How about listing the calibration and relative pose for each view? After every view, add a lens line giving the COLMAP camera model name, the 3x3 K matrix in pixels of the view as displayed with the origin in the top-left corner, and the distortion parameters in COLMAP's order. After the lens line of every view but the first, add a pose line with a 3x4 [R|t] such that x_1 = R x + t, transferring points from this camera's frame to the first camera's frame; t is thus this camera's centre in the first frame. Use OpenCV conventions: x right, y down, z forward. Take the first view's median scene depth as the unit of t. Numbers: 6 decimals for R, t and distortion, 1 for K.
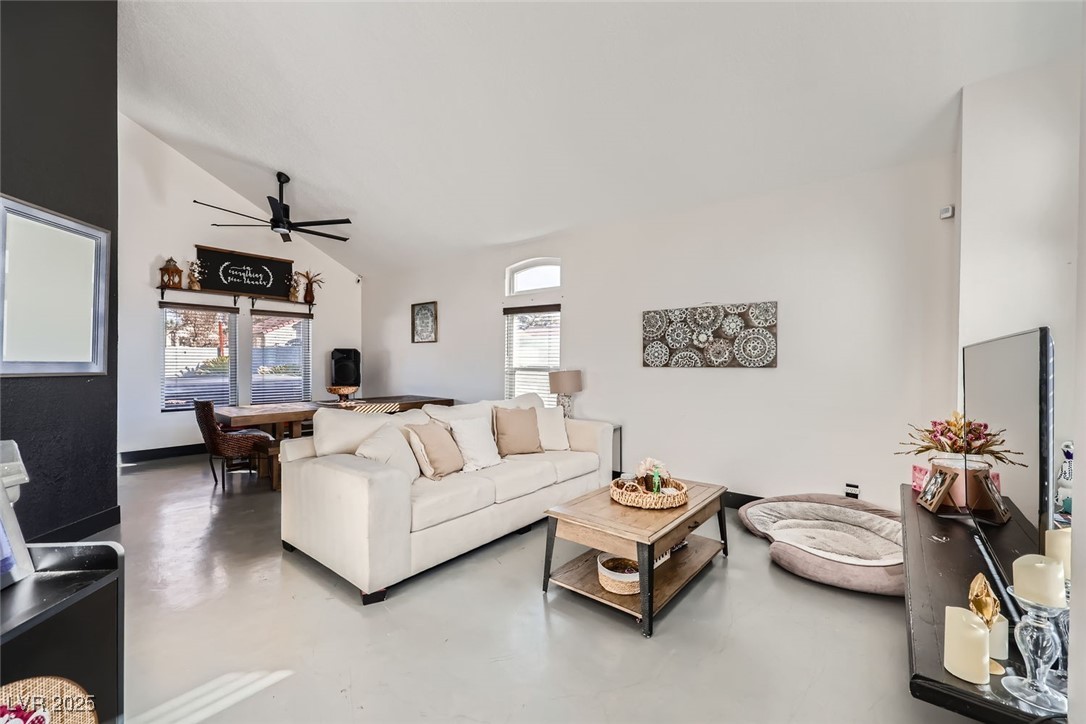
lens RADIAL K [[442.3, 0, 543.2], [0, 442.3, 365.4], [0, 0, 1]] dist [0.001243, -0.000322]
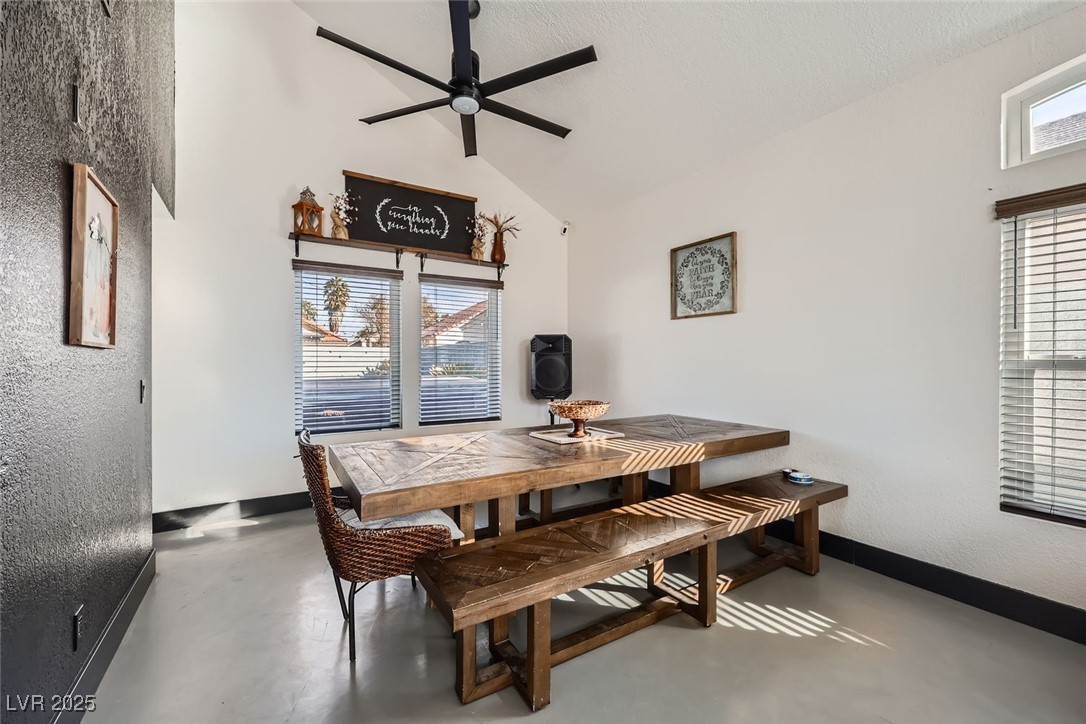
lens RADIAL K [[442.3, 0, 539.3], [0, 442.3, 363.9], [0, 0, 1]] dist [0.001243, -0.000322]
pose [[0.945323, -0.004183, -0.326108, -0.287518], [0.001968, 0.999973, -0.007124, 0.008390], [0.326129, 0.006093, 0.945306, 0.451867]]
